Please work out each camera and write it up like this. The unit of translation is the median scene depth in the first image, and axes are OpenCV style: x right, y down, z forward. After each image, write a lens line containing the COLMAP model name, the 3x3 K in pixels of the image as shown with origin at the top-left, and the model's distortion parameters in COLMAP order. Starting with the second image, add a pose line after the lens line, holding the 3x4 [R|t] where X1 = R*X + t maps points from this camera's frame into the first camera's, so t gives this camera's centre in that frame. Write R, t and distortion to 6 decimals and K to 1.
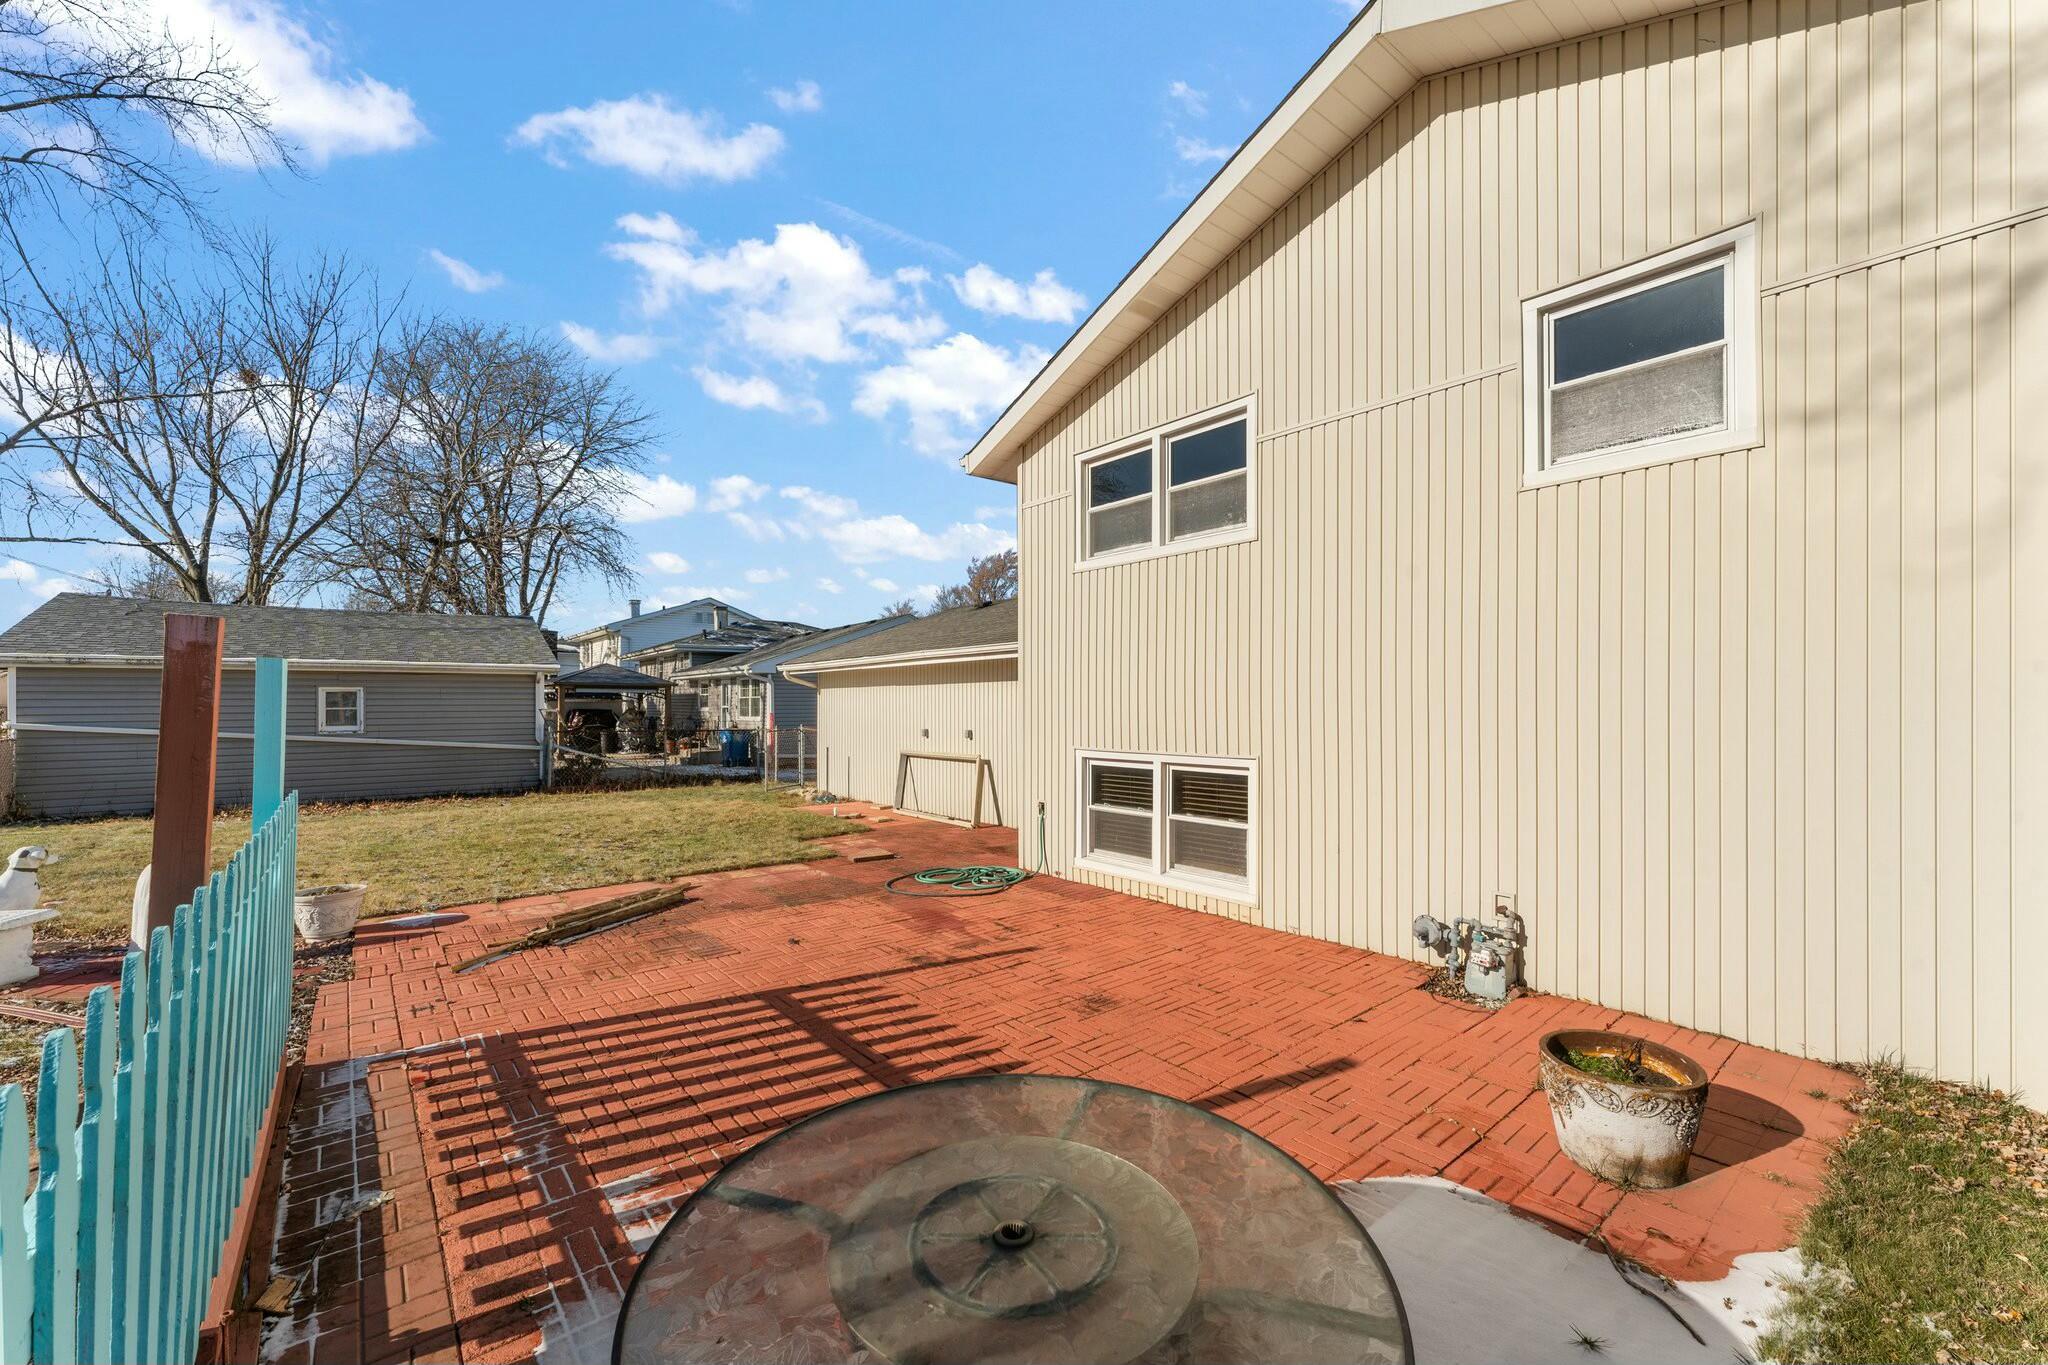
lens RADIAL K [[825.1, 0, 1024.2], [0, 825.1, 697.7], [0, 0, 1]] dist [0.000819, 0.000781]
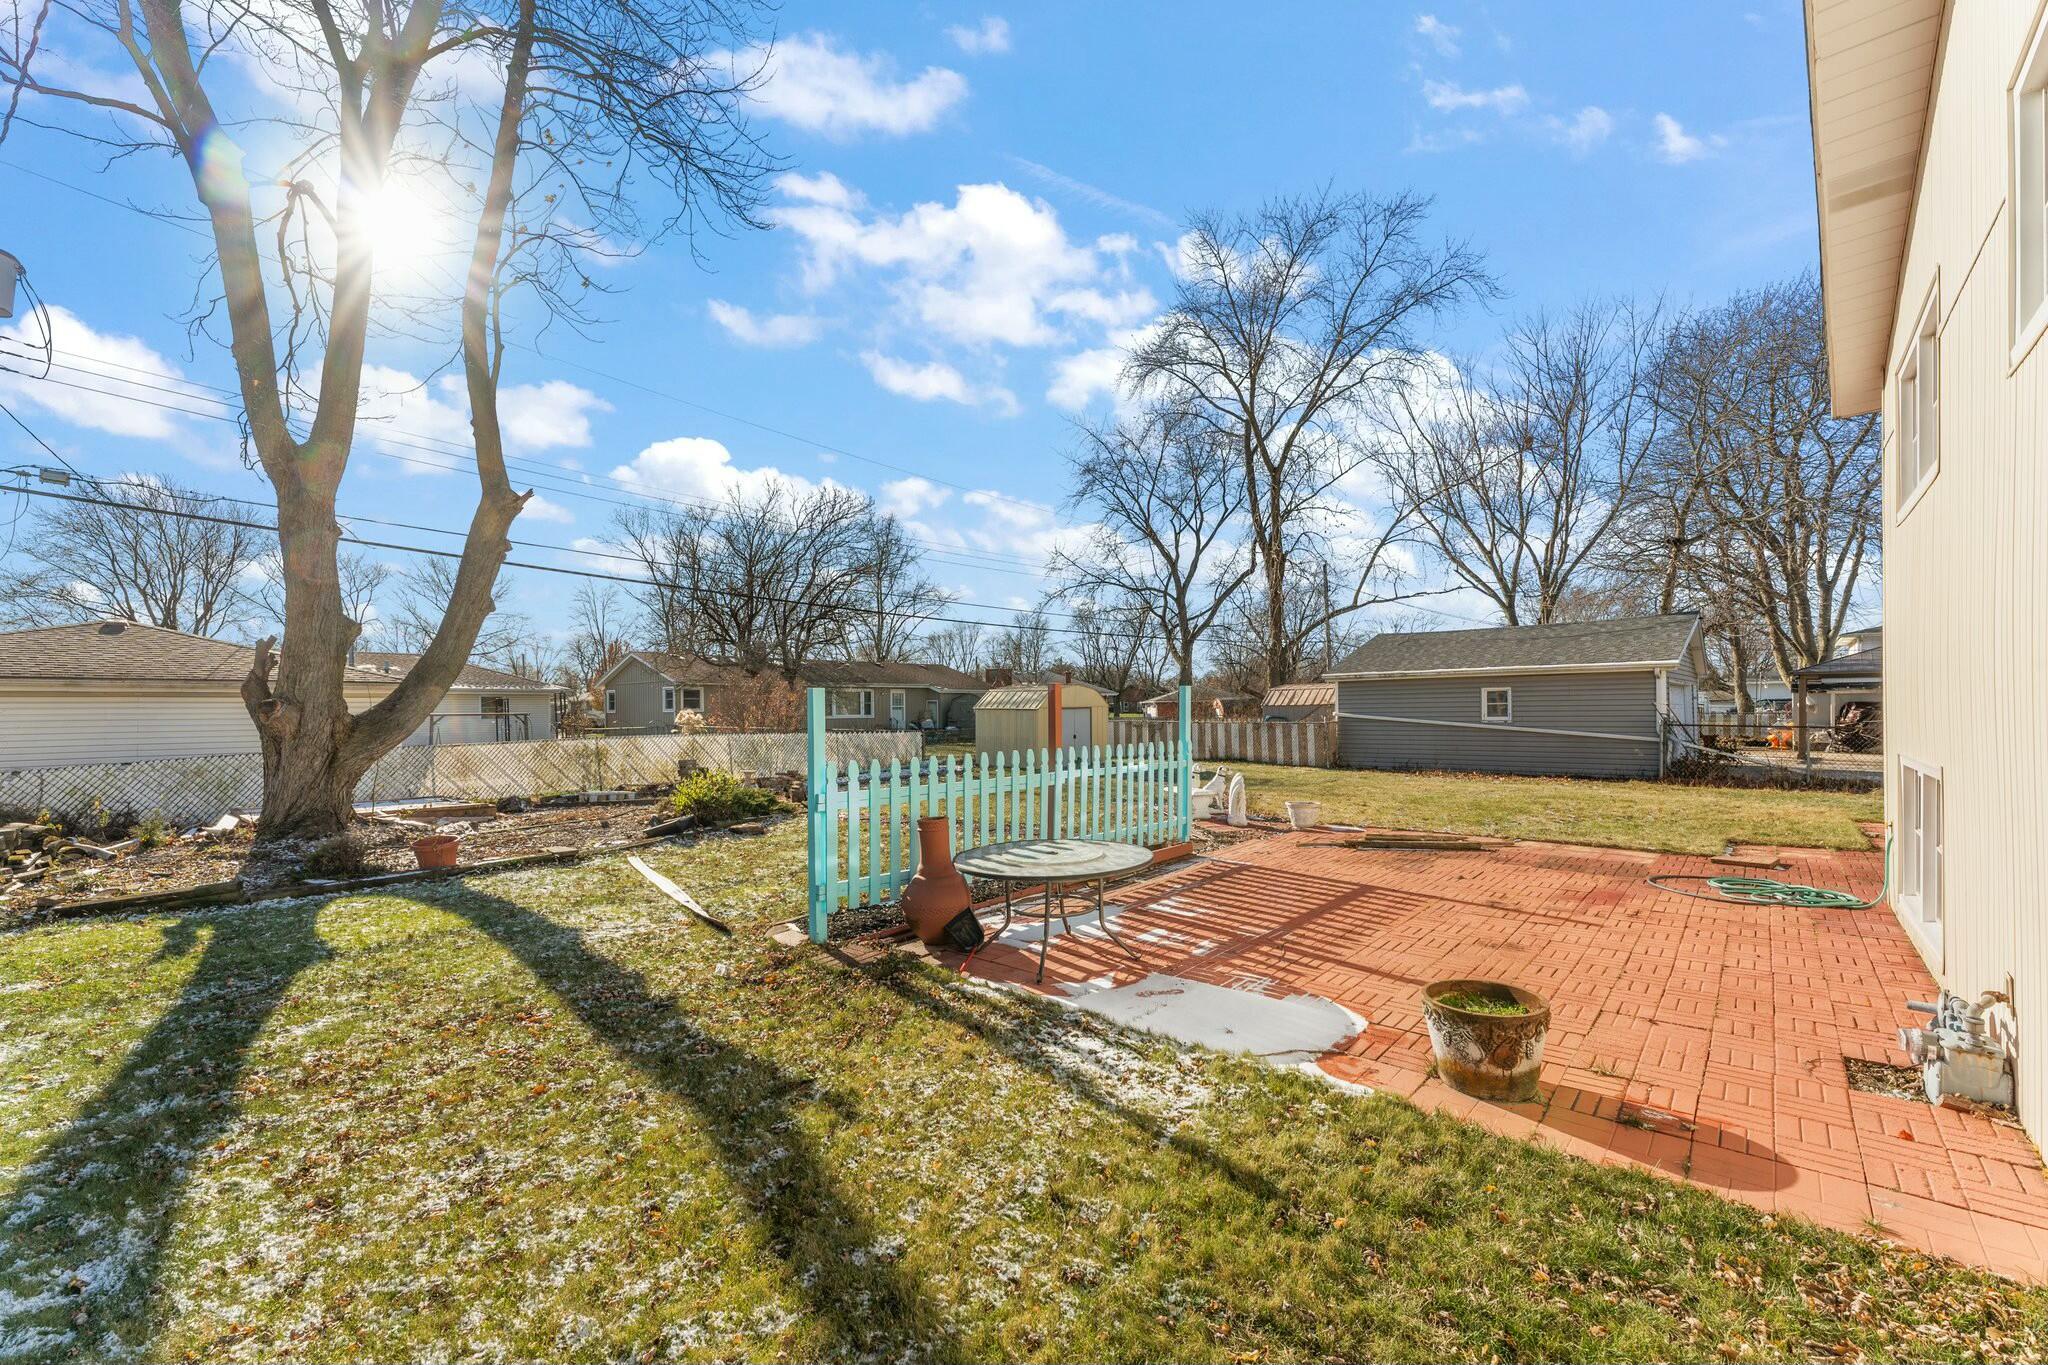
lens RADIAL K [[825.1, 0, 1014.8], [0, 825.1, 703.4], [0, 0, 1]] dist [0.000819, 0.000781]
pose [[0.148307, -0.004038, -0.988933, 0.613974], [0.018864, 0.999821, -0.001253, -0.000301], [0.988761, -0.018470, 0.148356, 0.055572]]
